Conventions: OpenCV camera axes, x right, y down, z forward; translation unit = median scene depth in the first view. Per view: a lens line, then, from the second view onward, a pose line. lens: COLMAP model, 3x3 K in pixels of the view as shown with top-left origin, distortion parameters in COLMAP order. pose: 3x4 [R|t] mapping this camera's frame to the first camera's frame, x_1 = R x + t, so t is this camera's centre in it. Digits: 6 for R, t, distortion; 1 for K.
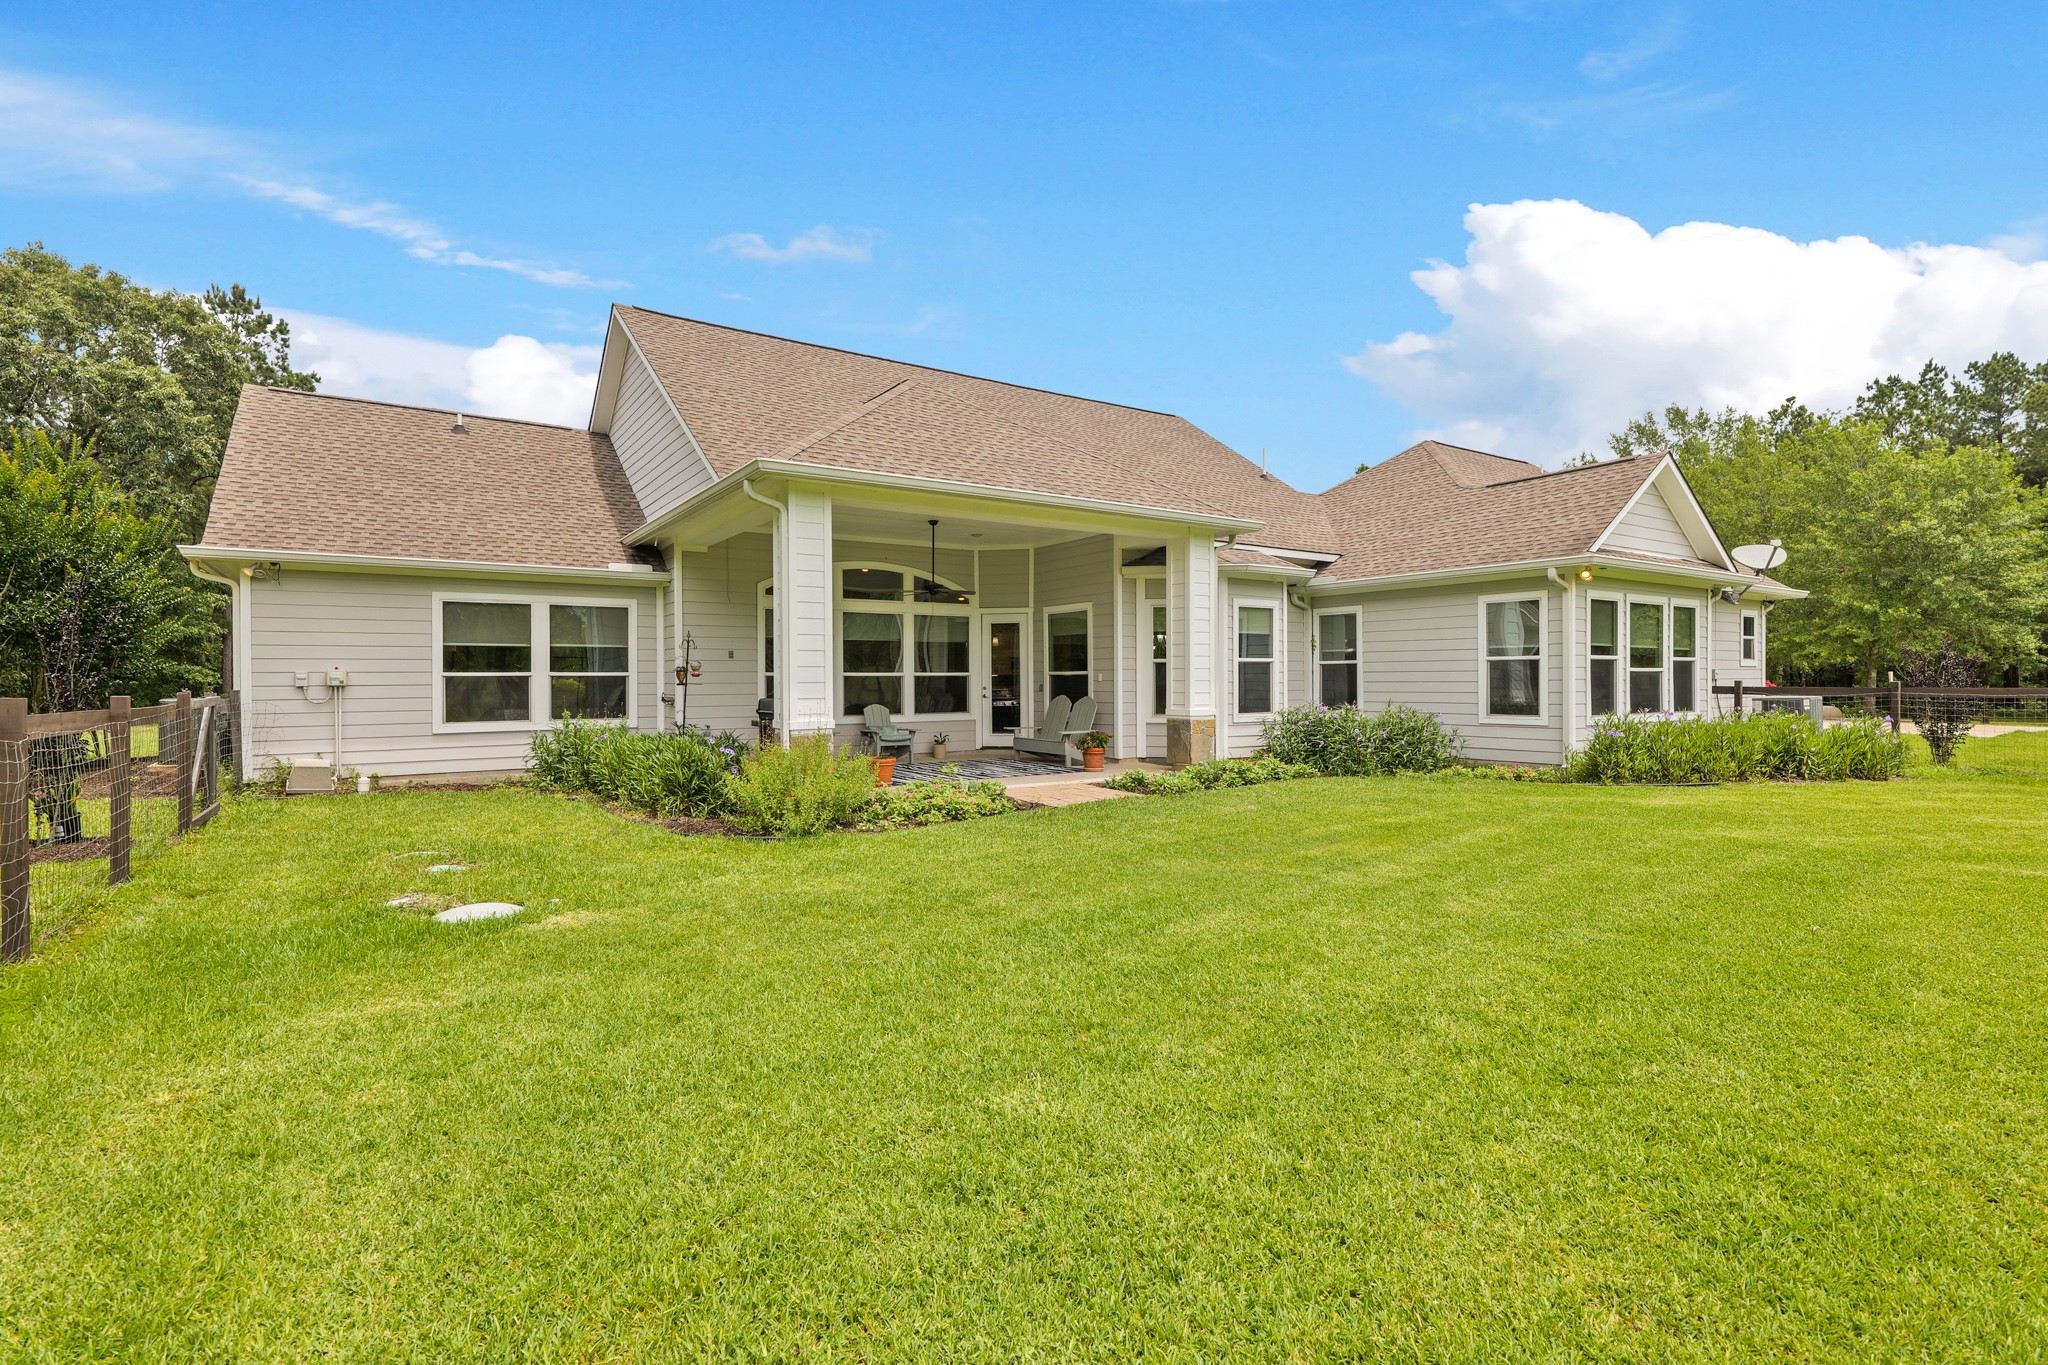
lens RADIAL K [[953.8, 0, 1025.8], [0, 953.8, 680.7], [0, 0, 1]] dist [0.005037, -0.001187]
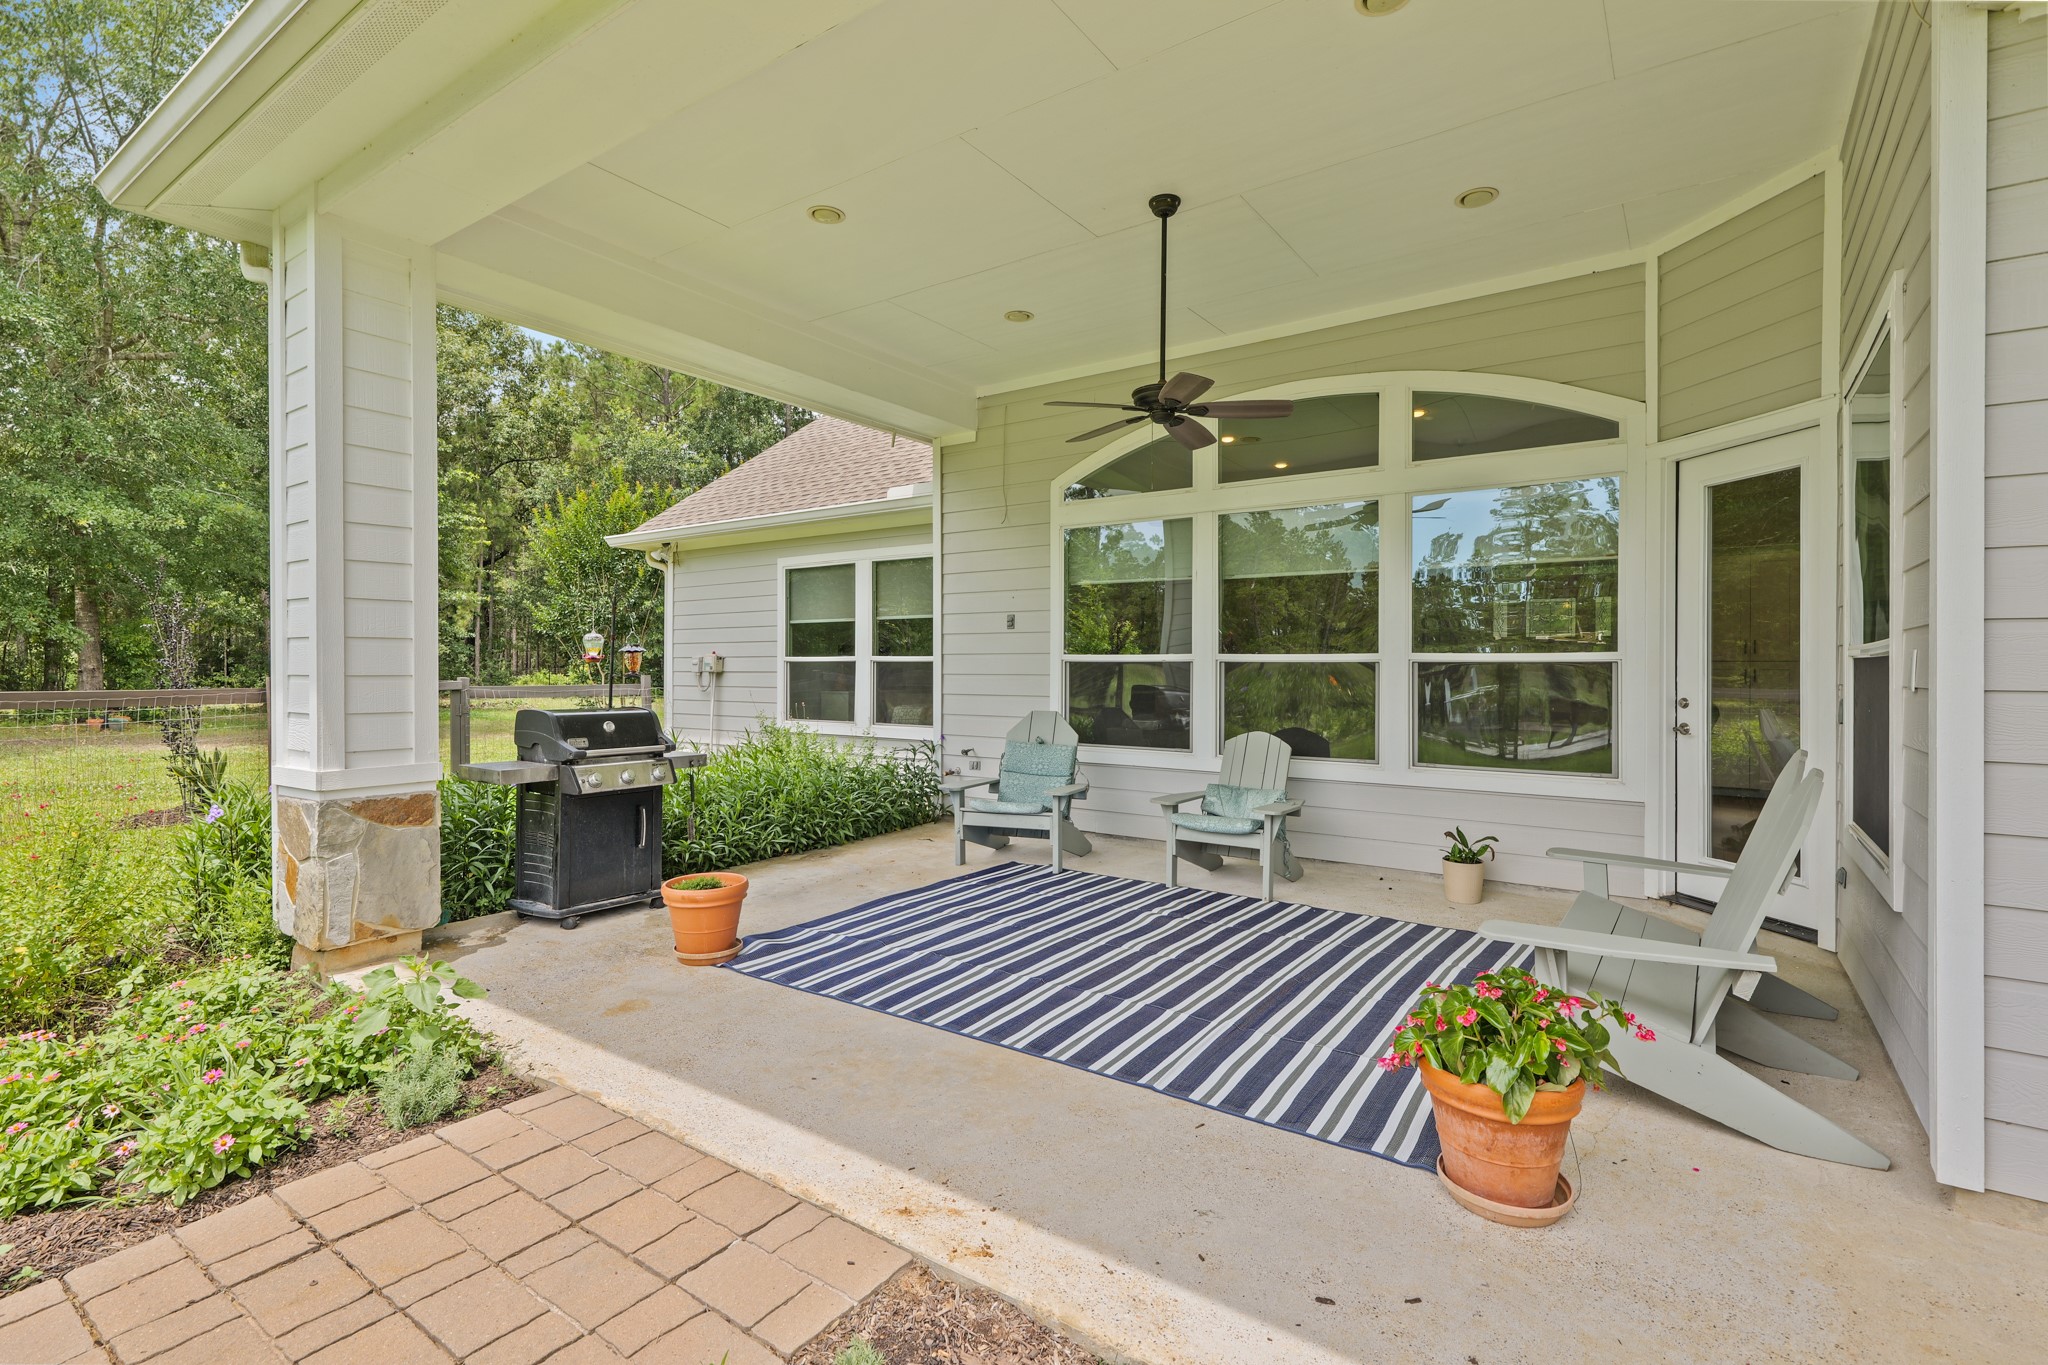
lens RADIAL K [[953.8, 0, 1032.7], [0, 953.8, 667.1], [0, 0, 1]] dist [0.005037, -0.001187]
pose [[0.358787, 0.007059, -0.933393, 0.191927], [-0.004396, 0.999973, 0.005873, -0.004916], [0.933409, 0.001996, 0.358808, 0.798122]]
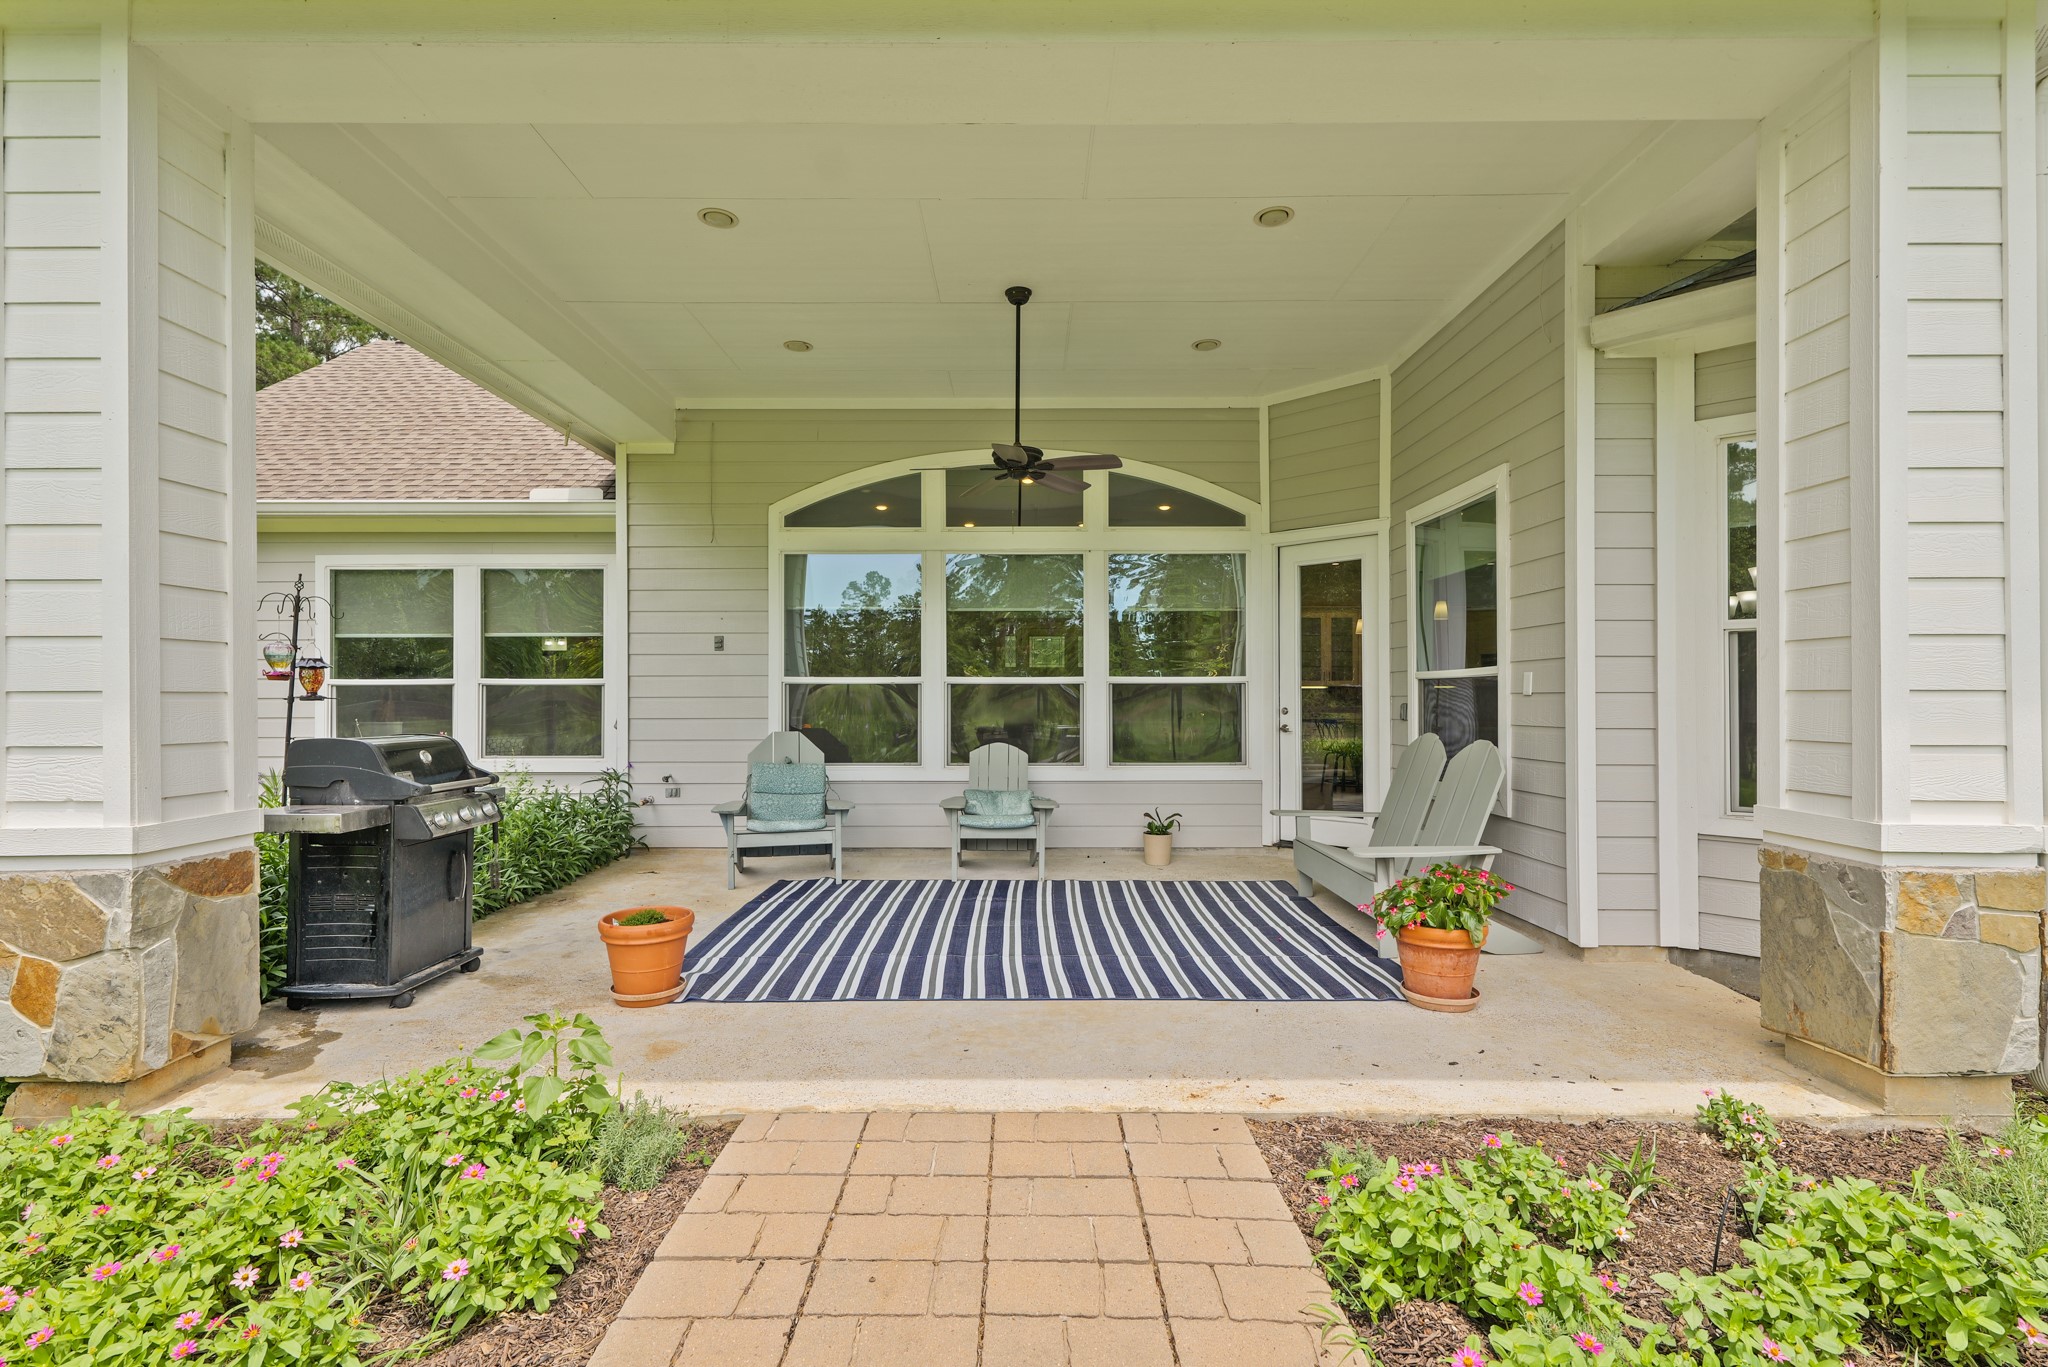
lens RADIAL K [[953.8, 0, 1010.8], [0, 953.8, 687.3], [0, 0, 1]] dist [0.005037, -0.001187]
pose [[0.828823, -0.002859, -0.559504, 0.116367], [-0.001563, 0.999971, -0.007425, 0.000560], [0.559509, 0.007029, 0.828794, 0.636628]]
